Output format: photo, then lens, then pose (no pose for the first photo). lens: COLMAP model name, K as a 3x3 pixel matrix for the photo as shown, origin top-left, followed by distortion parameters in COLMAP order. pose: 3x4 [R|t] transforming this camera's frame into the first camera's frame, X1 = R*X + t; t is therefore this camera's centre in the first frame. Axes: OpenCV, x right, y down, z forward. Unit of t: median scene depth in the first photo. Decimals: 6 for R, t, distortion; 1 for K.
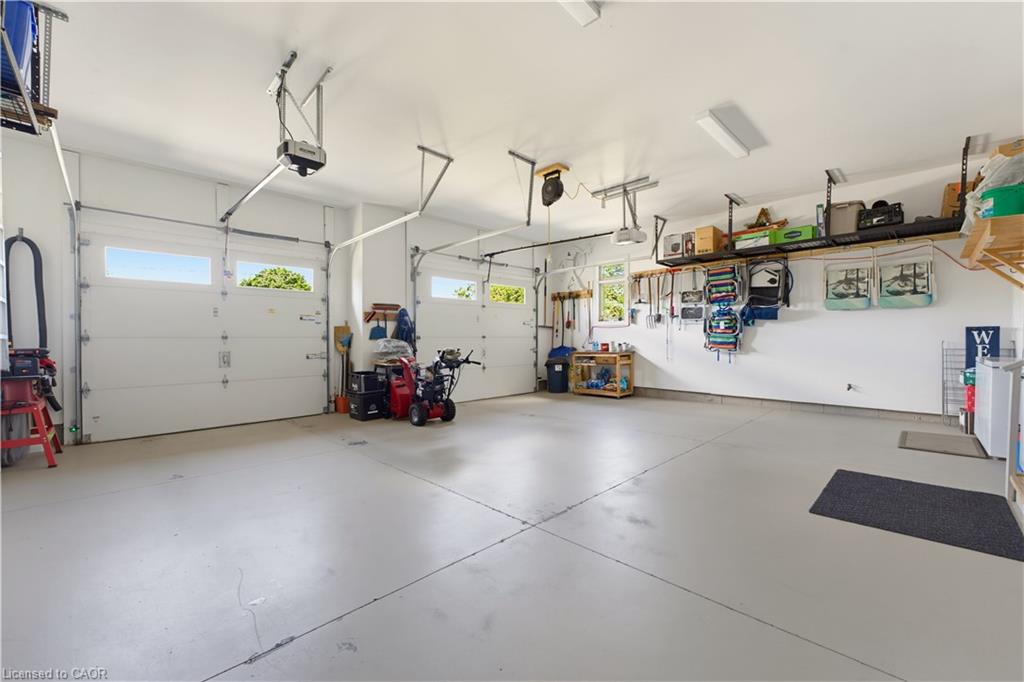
lens RADIAL K [[410.9, 0, 514.4], [0, 410.9, 340.4], [0, 0, 1]] dist [-0.002842, -0.000134]
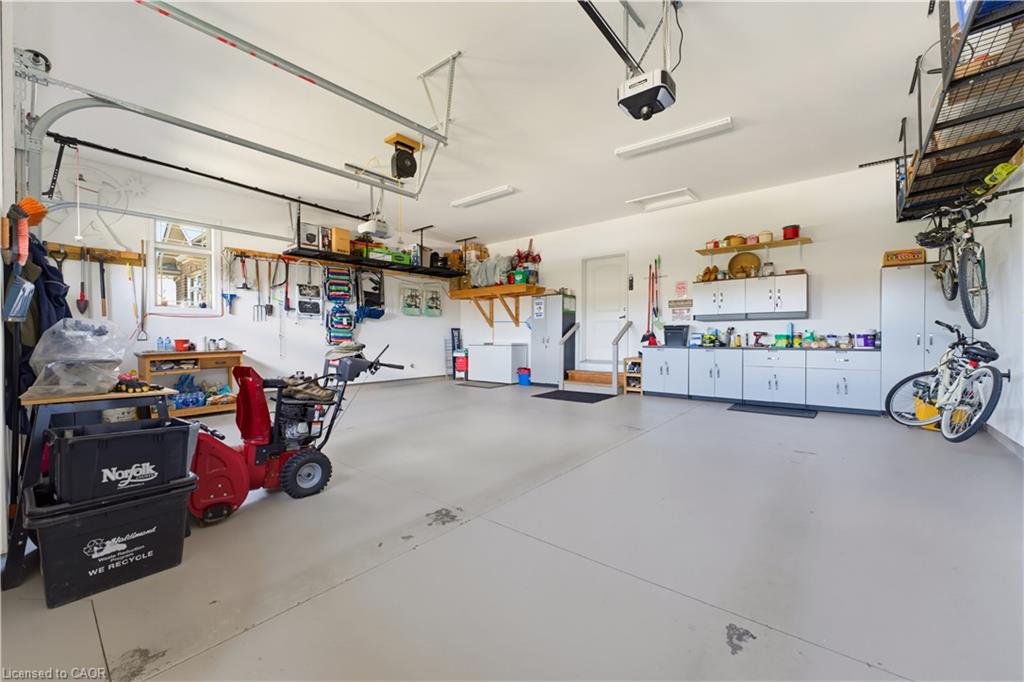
lens RADIAL K [[410.9, 0, 514.4], [0, 410.9, 341.0], [0, 0, 1]] dist [-0.002842, -0.000134]
pose [[-0.096974, -0.012703, 0.995206, -0.618350], [0.001852, 0.999915, 0.012943, 0.001945], [-0.995285, 0.003098, -0.096942, 0.636587]]
